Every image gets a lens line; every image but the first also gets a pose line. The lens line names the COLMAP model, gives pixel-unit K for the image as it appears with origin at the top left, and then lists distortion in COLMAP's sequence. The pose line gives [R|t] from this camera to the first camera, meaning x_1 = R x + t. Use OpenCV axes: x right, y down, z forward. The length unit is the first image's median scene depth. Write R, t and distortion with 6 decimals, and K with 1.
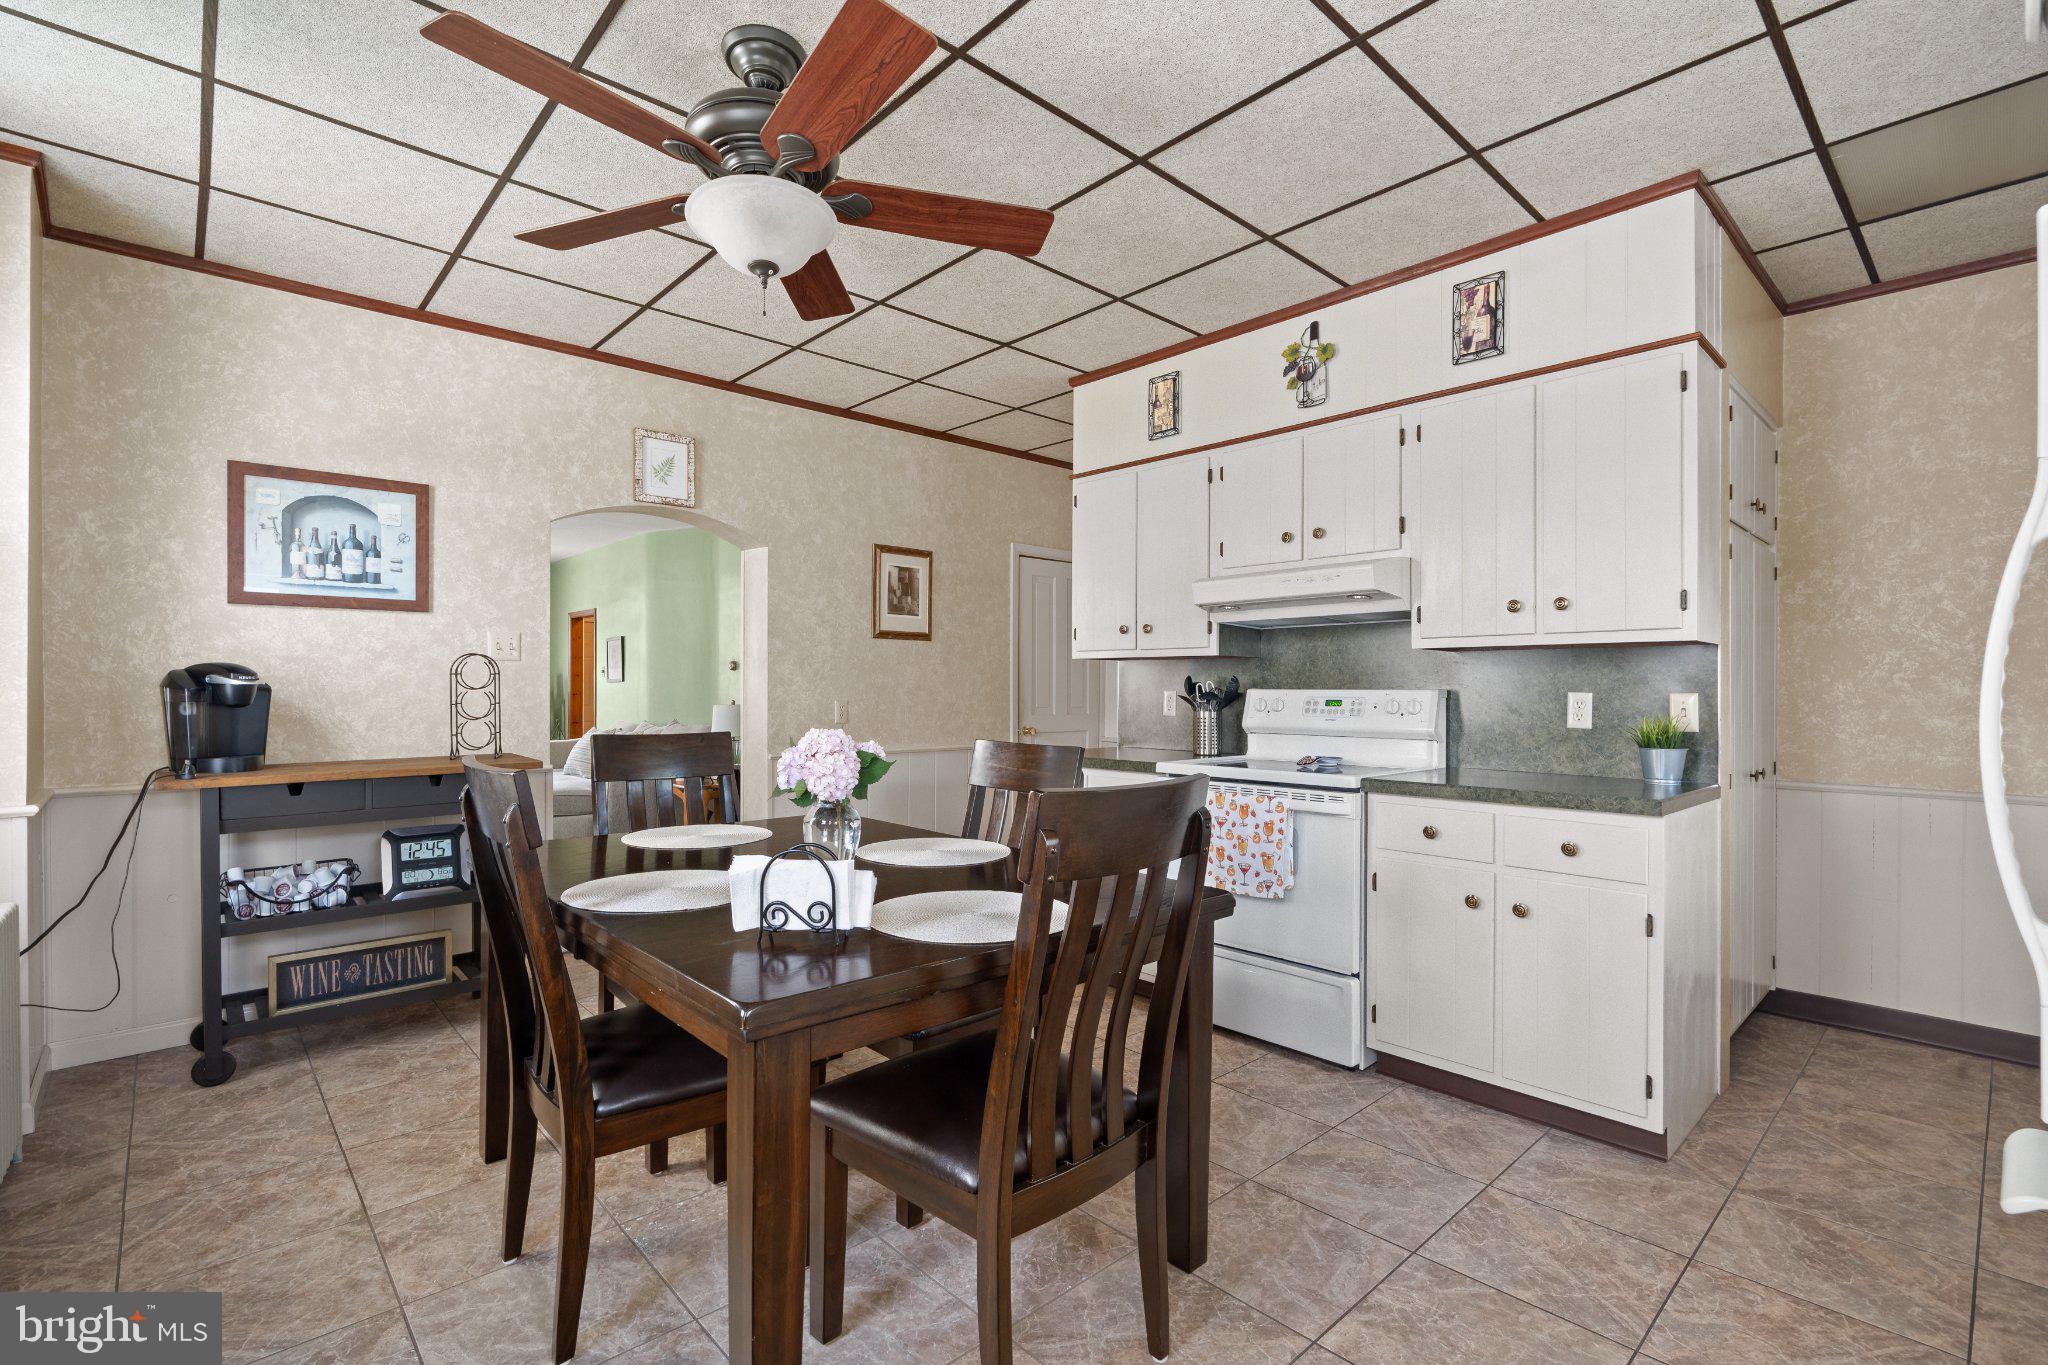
lens RADIAL K [[923.9, 0, 1016.2], [0, 923.9, 688.0], [0, 0, 1]] dist [-0.010600, 0.004206]
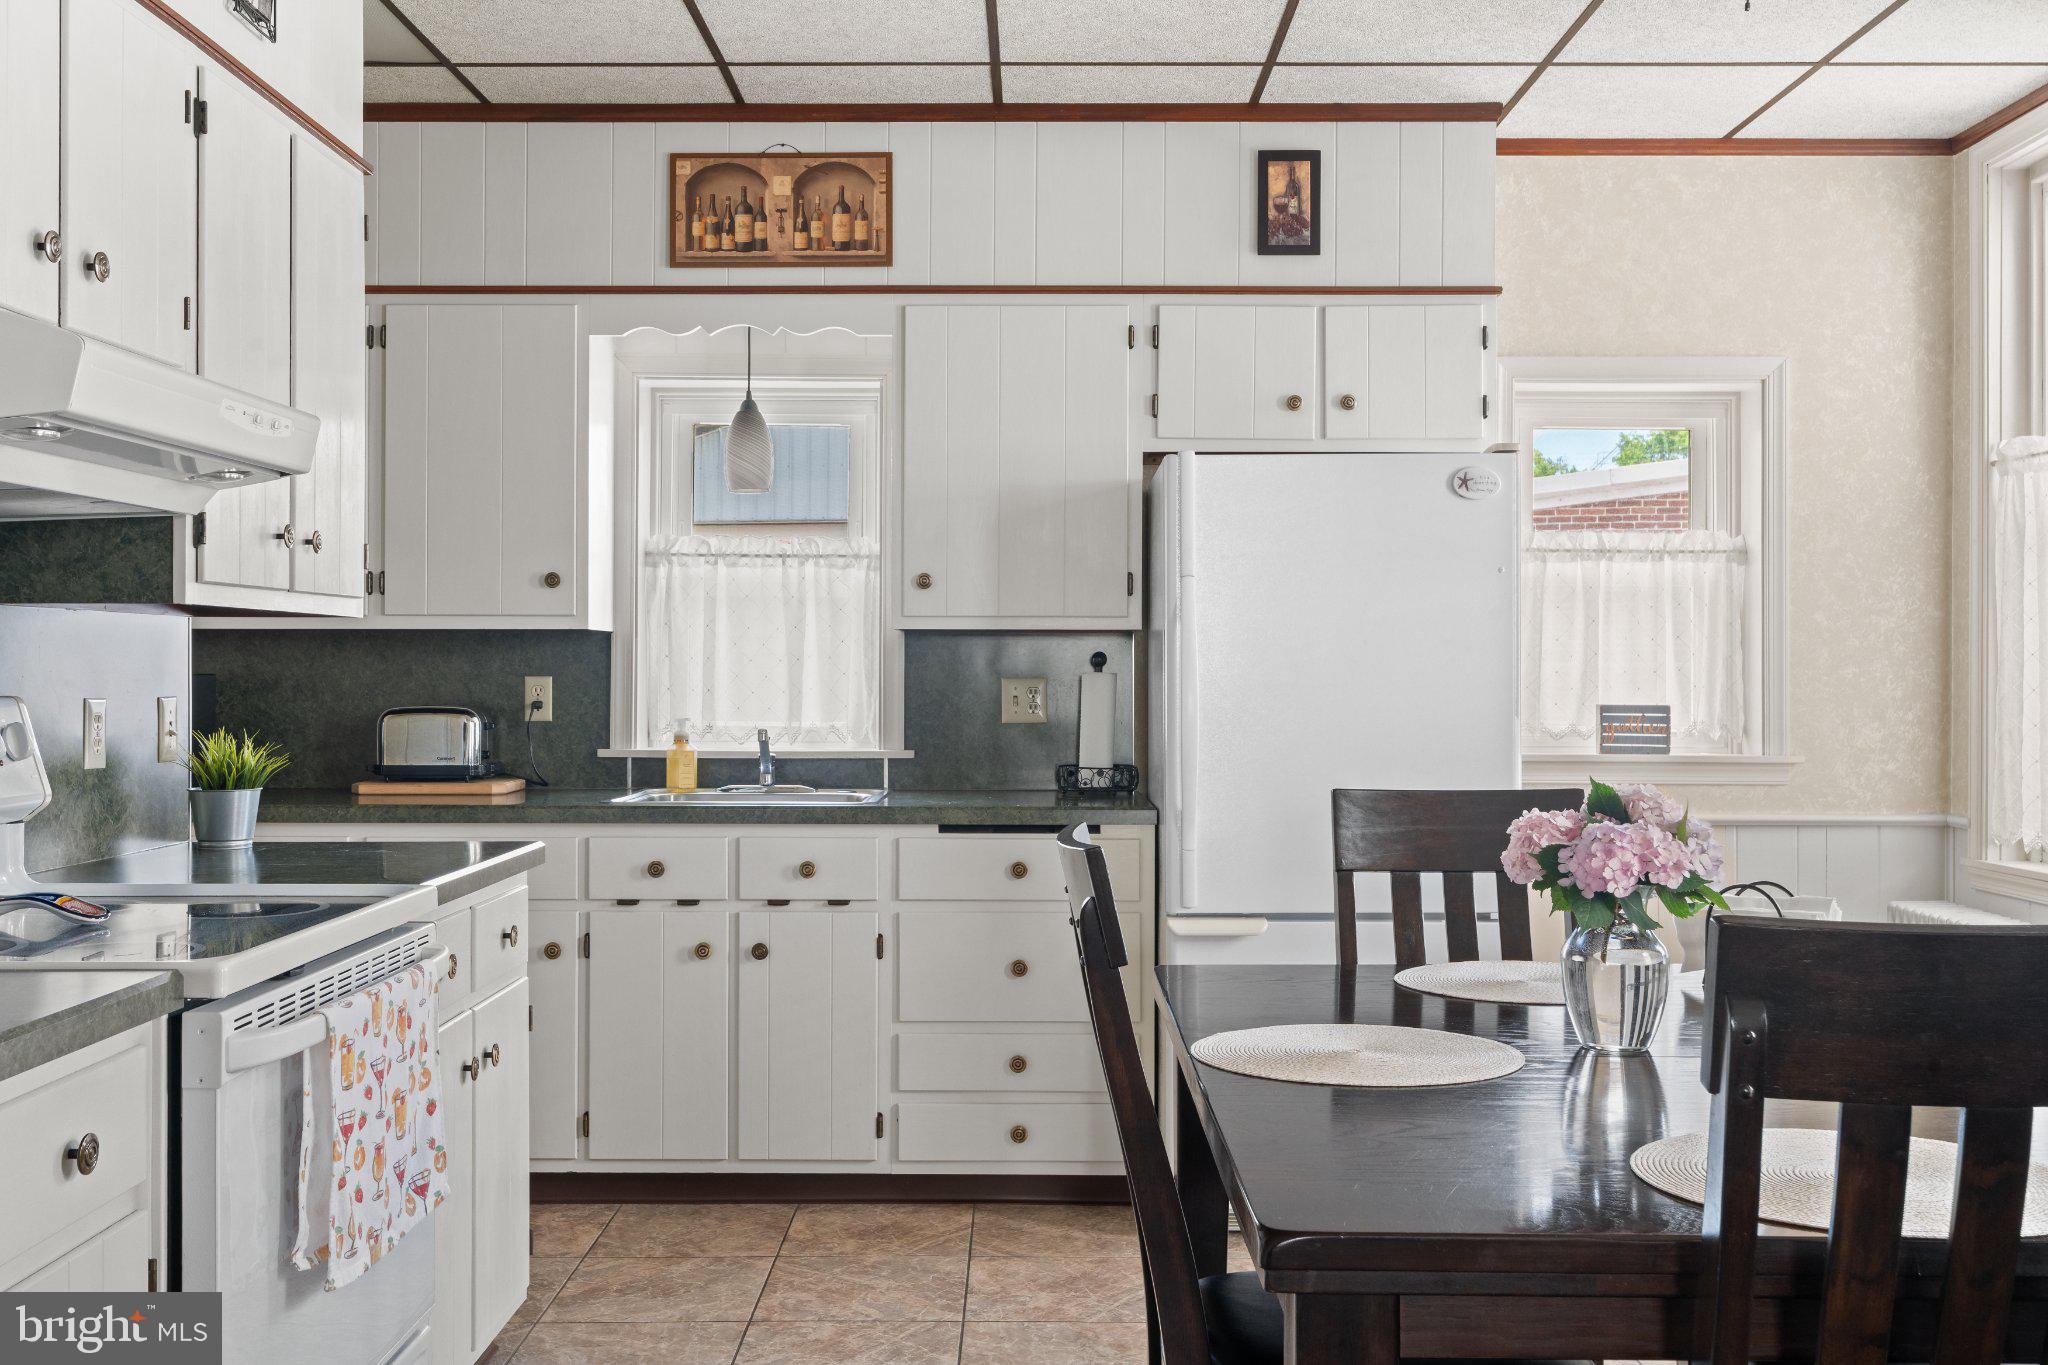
lens RADIAL K [[2009.5, 0, 1027.0], [0, 2009.5, 647.7], [0, 0, 1]] dist [0.020091, 0.000000]
pose [[-0.735996, 0.000527, 0.676986, -0.488847], [-0.008124, 0.999921, -0.009611, -0.015232], [-0.676938, -0.012574, -0.735933, 1.378966]]
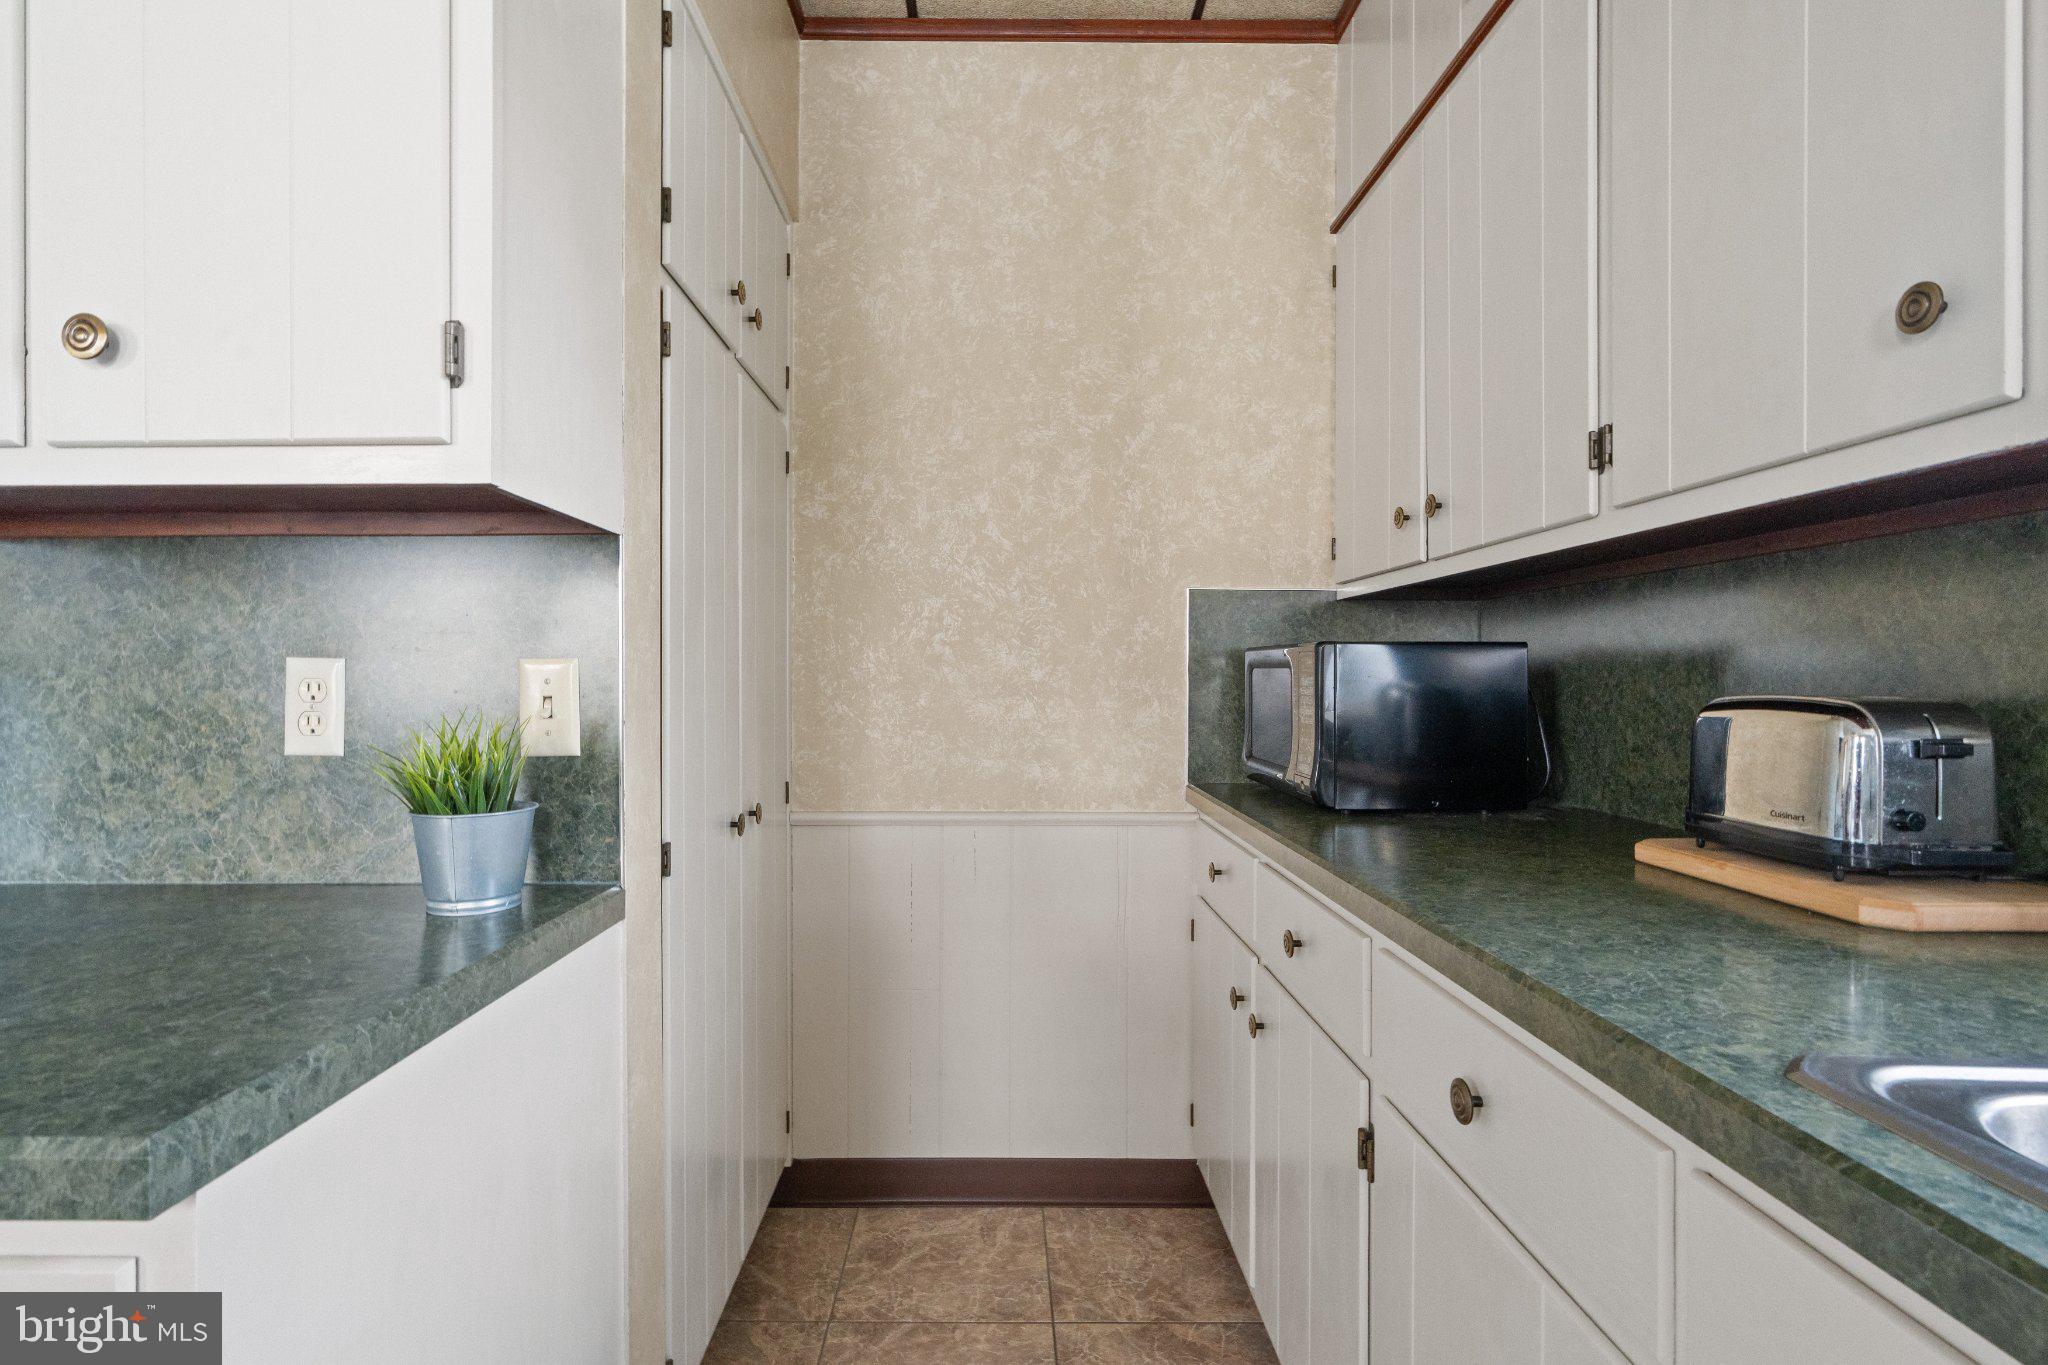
lens RADIAL K [[987.5, 0, 982.3], [0, 987.5, 674.8], [0, 0, 1]] dist [-0.008894, 0.002414]
pose [[0.682889, -0.005169, 0.730503, 0.475638], [0.002041, 0.999985, 0.005168, 0.009480], [-0.730519, -0.002038, 0.682889, 0.504843]]
